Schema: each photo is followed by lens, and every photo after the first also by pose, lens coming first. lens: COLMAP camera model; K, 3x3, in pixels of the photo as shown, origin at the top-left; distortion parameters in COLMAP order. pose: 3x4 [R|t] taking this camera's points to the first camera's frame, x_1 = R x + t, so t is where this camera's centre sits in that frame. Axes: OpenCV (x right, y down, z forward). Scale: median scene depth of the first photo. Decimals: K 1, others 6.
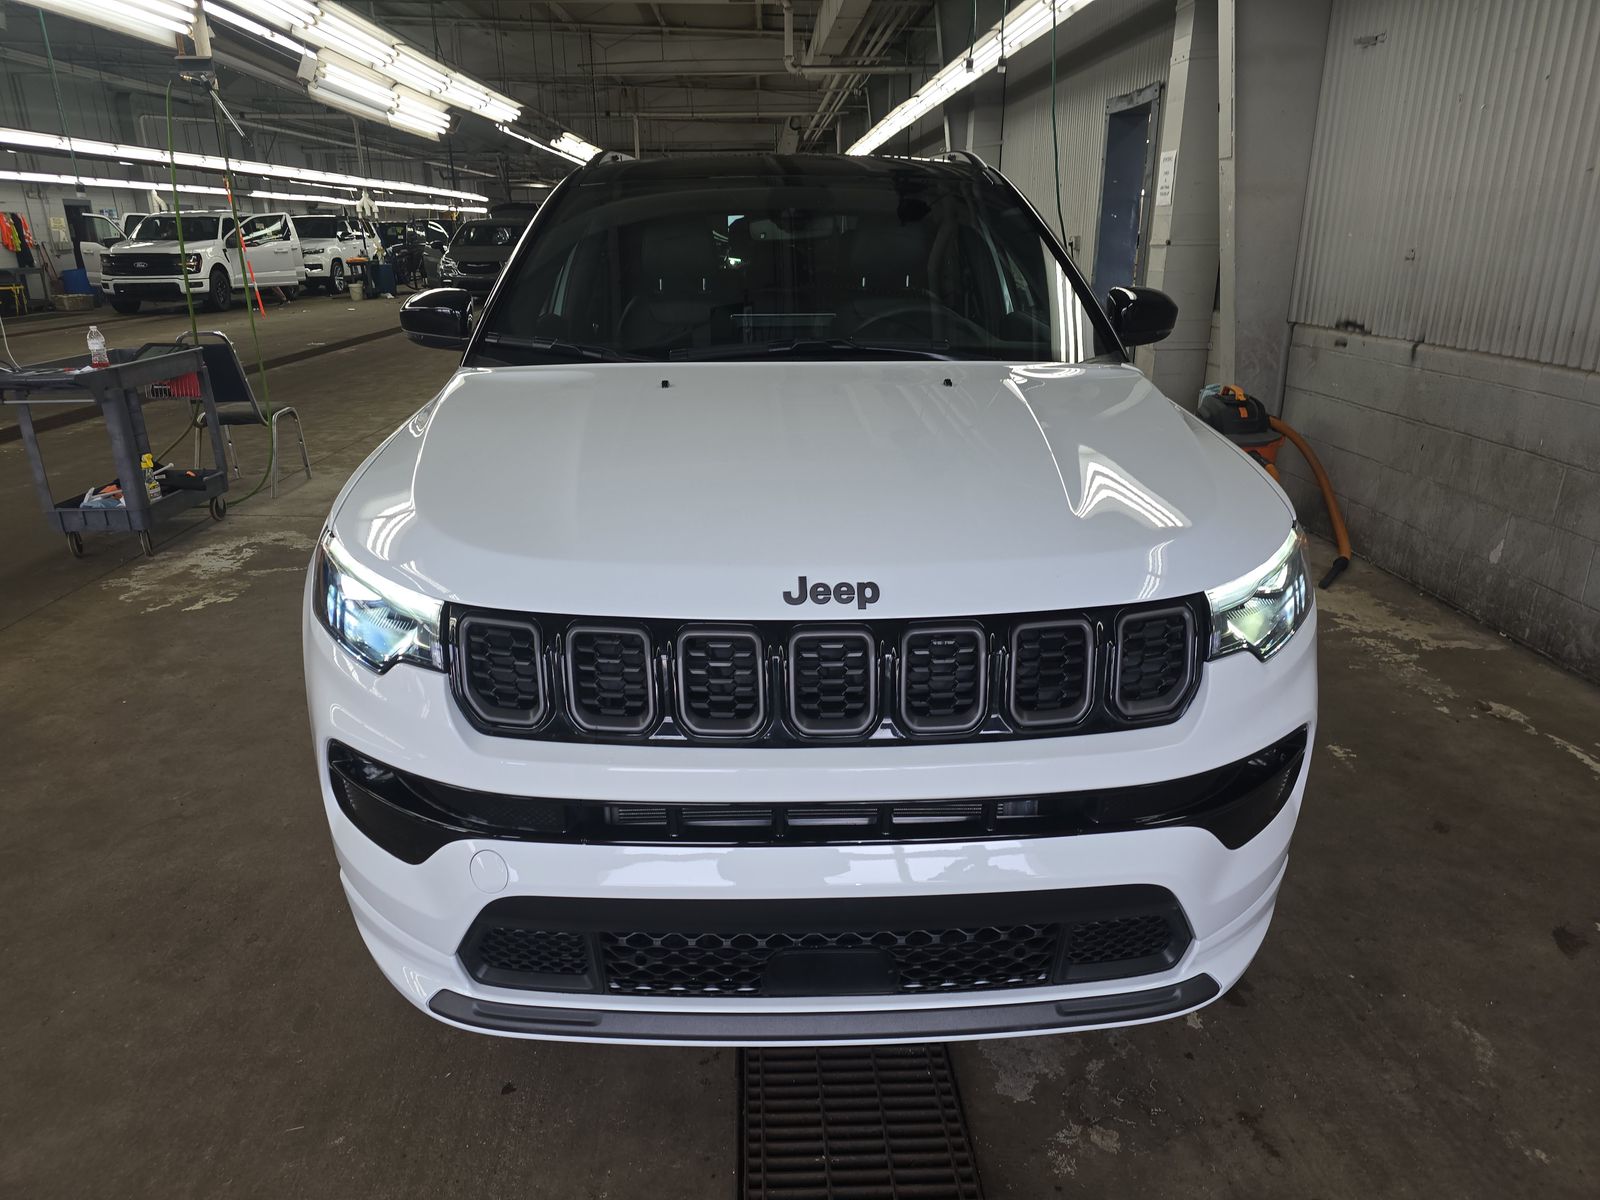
lens RADIAL K [[1080.6, 0, 797.2], [0, 1080.6, 598.0], [0, 0, 1]] dist [0.045610, -0.041287]
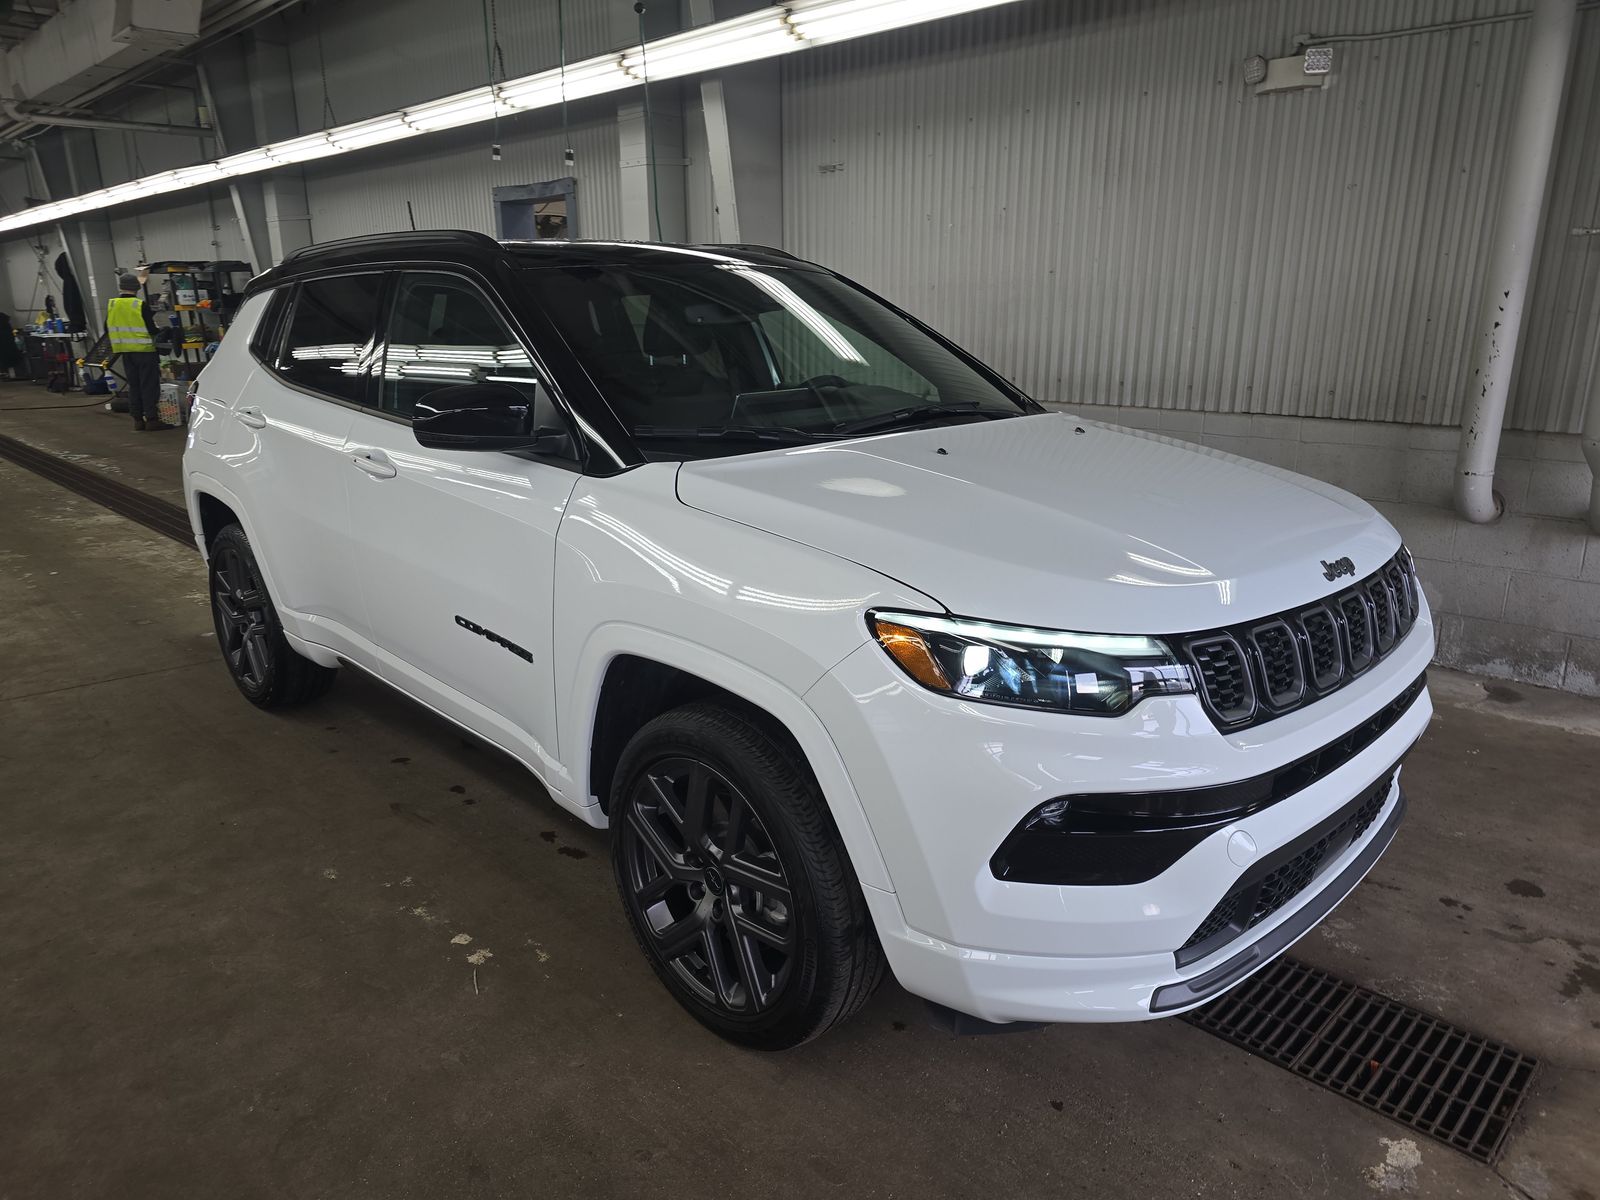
lens RADIAL K [[1080.6, 0, 797.2], [0, 1080.6, 598.0], [0, 0, 1]] dist [0.045610, -0.041287]
pose [[0.730131, -0.176850, 0.660025, -0.549058], [0.218166, 0.975705, 0.020097, -0.057864], [-0.647544, 0.129321, 0.750975, 0.151722]]
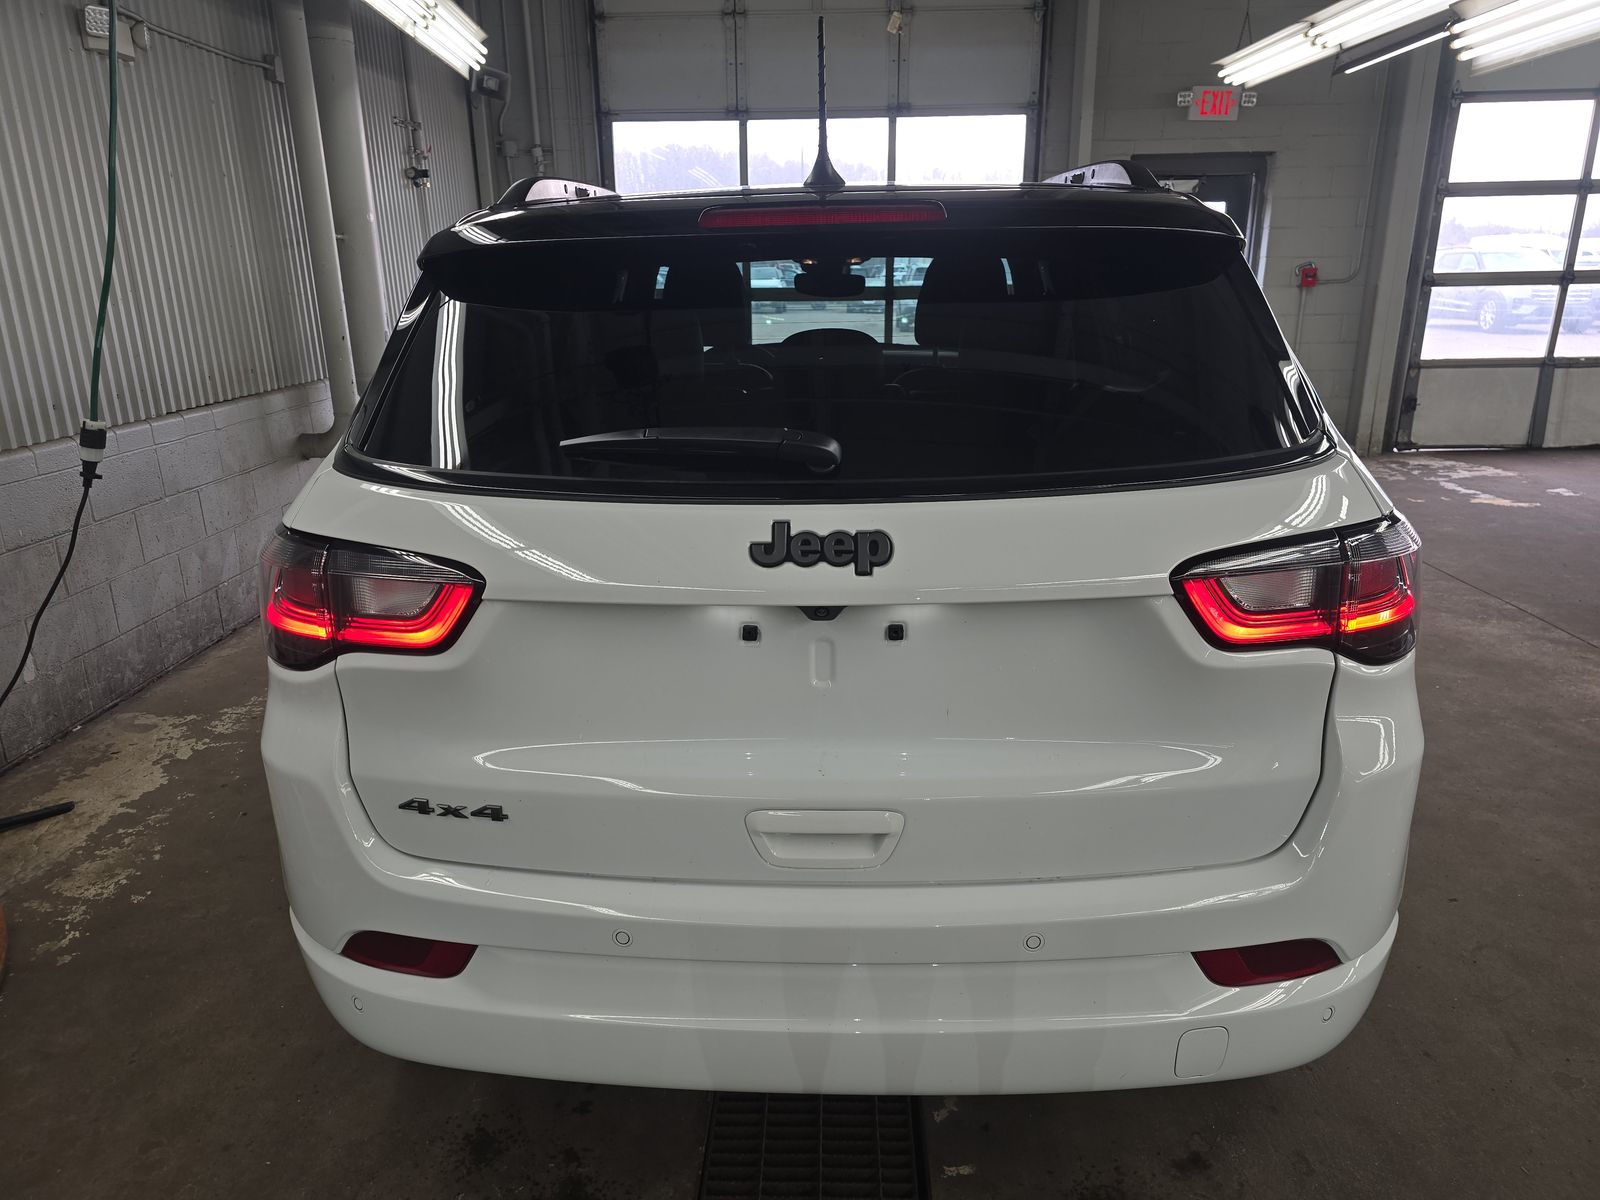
lens RADIAL K [[1075.7, 0, 793.6], [0, 1075.7, 621.9], [0, 0, 1]] dist [-0.003380, -0.003252]
pose [[-0.997872, 0.005172, 0.064995, -0.034745], [0.042843, 0.803442, 0.593840, -0.605329], [-0.049149, 0.595361, -0.801954, 1.778232]]
